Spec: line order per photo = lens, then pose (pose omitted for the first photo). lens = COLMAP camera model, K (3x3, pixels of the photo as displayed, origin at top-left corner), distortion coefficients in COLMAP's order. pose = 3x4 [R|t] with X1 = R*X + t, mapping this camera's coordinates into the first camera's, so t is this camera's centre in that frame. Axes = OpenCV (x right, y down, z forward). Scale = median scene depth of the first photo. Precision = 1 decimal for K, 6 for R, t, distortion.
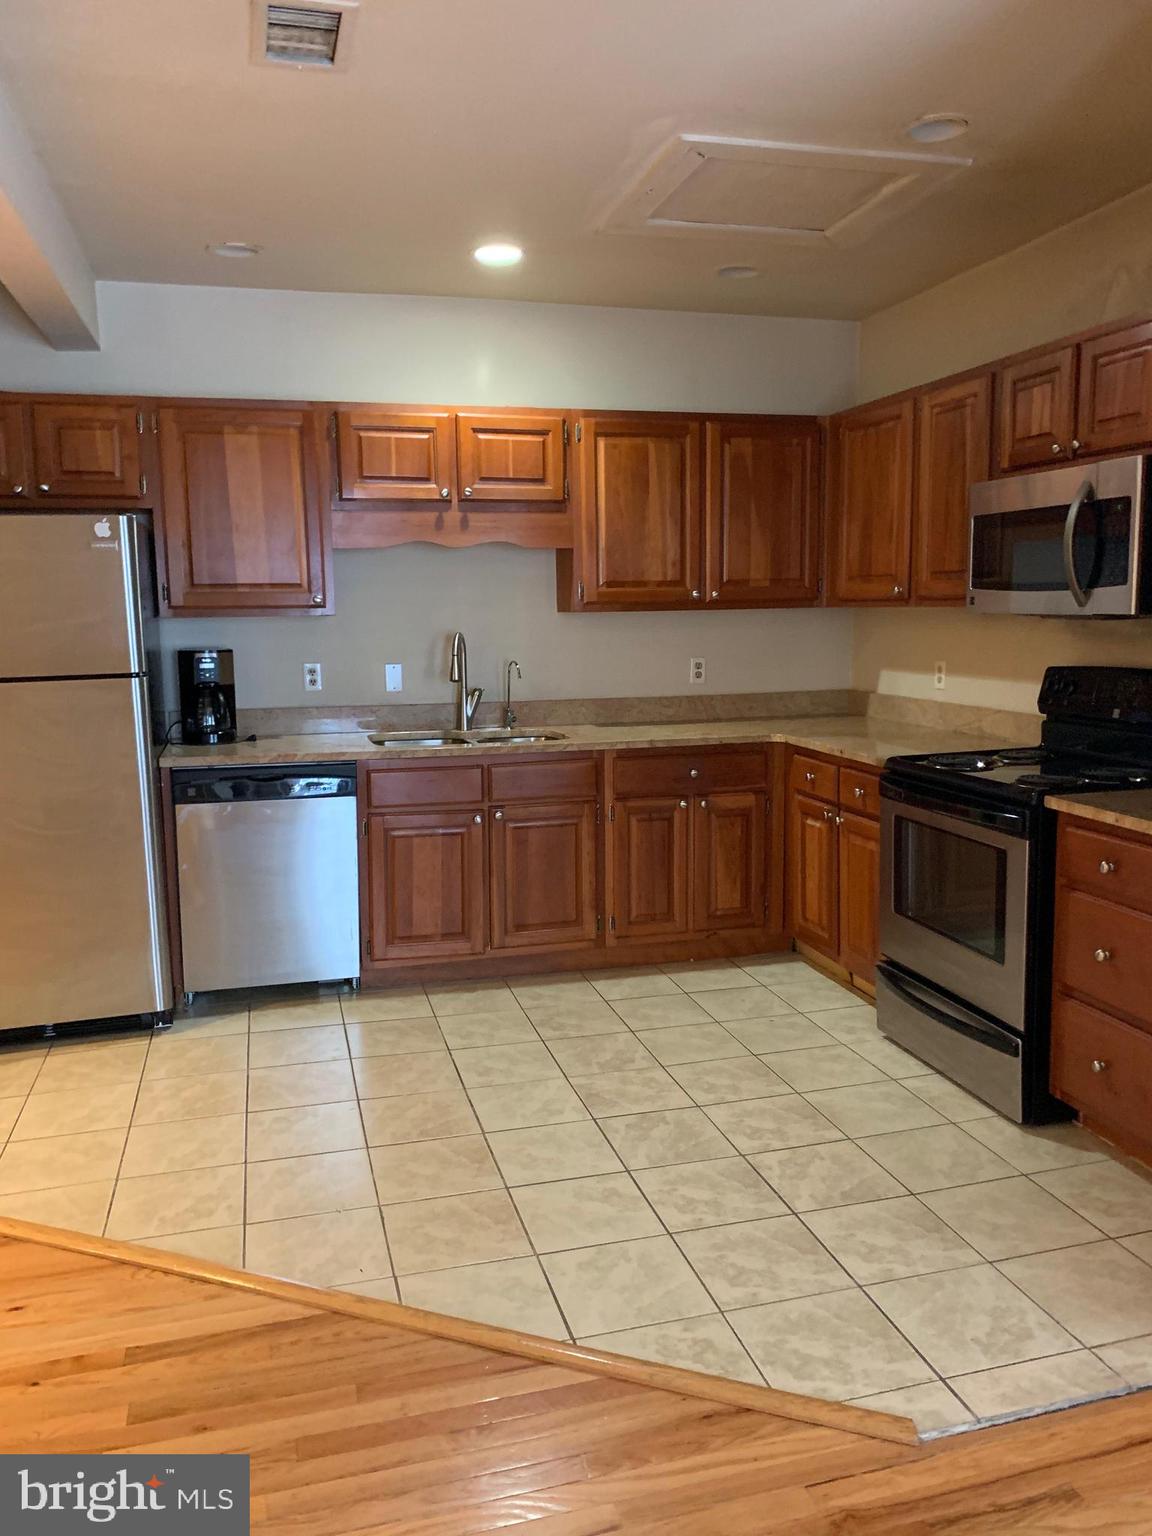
lens RADIAL K [[1168.9, 0, 580.6], [0, 1168.9, 767.5], [0, 0, 1]] dist [0.042575, -0.051029]
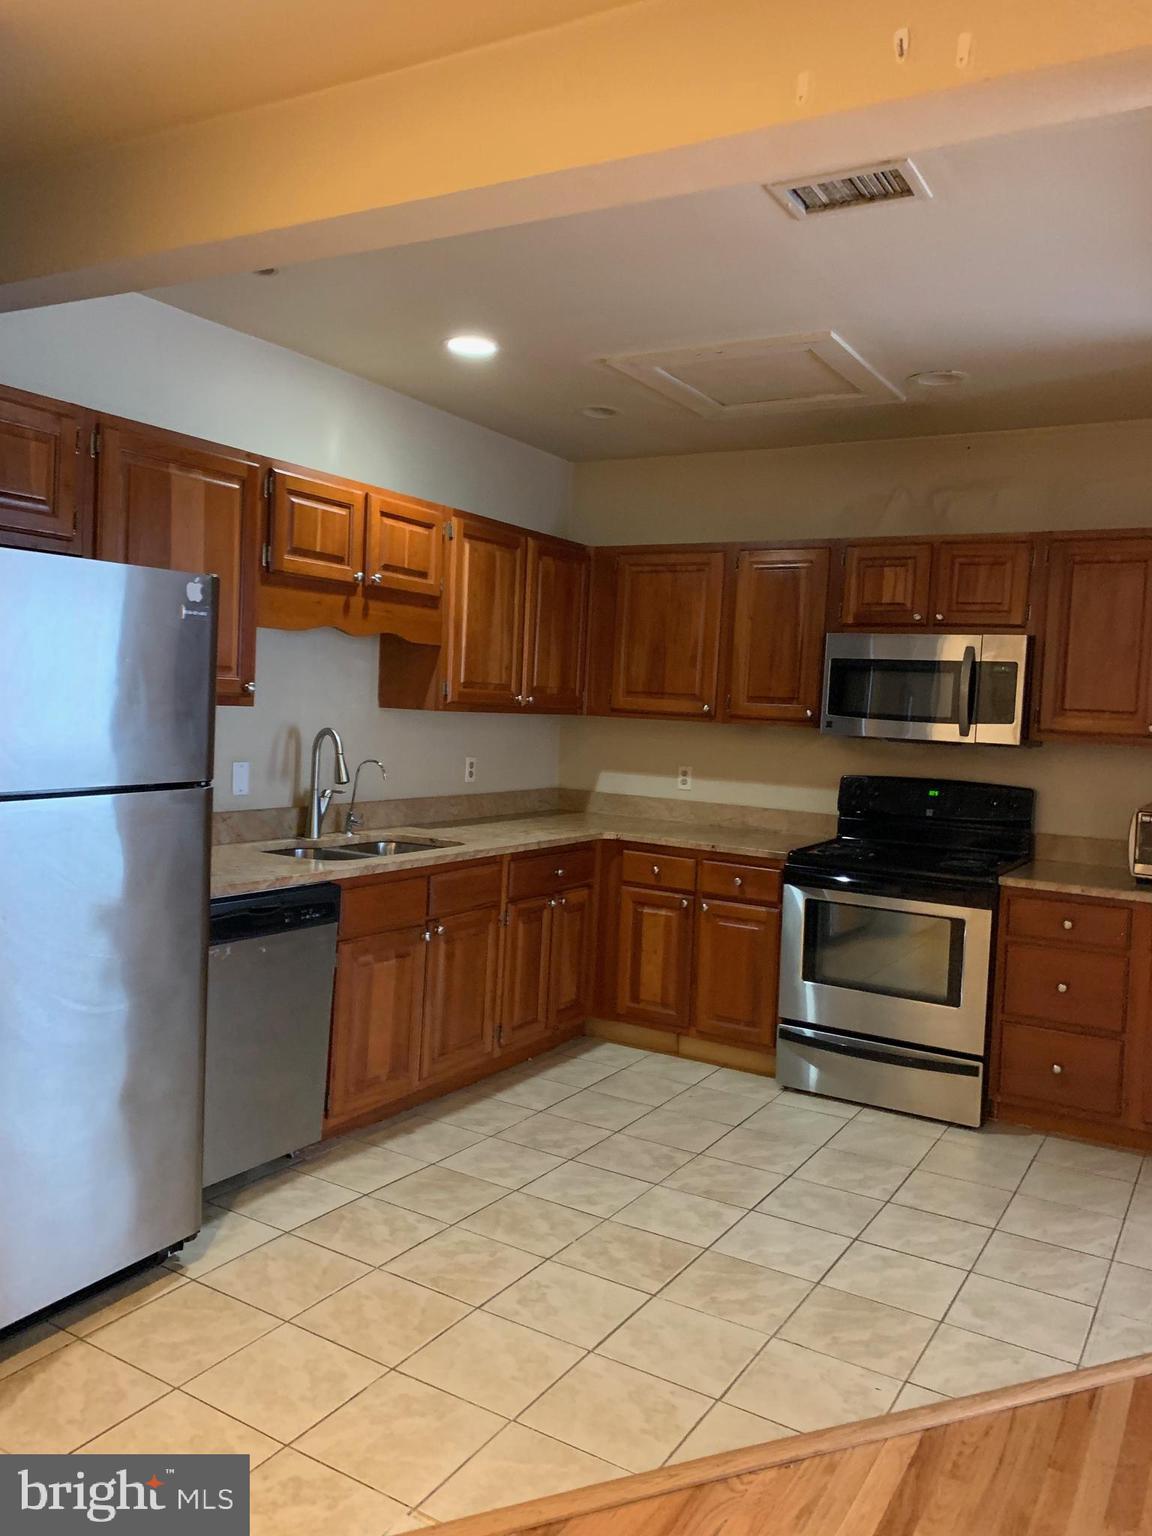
lens RADIAL K [[1168.9, 0, 586.5], [0, 1168.9, 758.5], [0, 0, 1]] dist [0.042575, -0.051029]
pose [[0.716954, 0.014605, 0.696967, -0.676356], [0.038068, 0.997469, -0.060061, -0.036409], [-0.696080, 0.069593, 0.714583, 0.264387]]
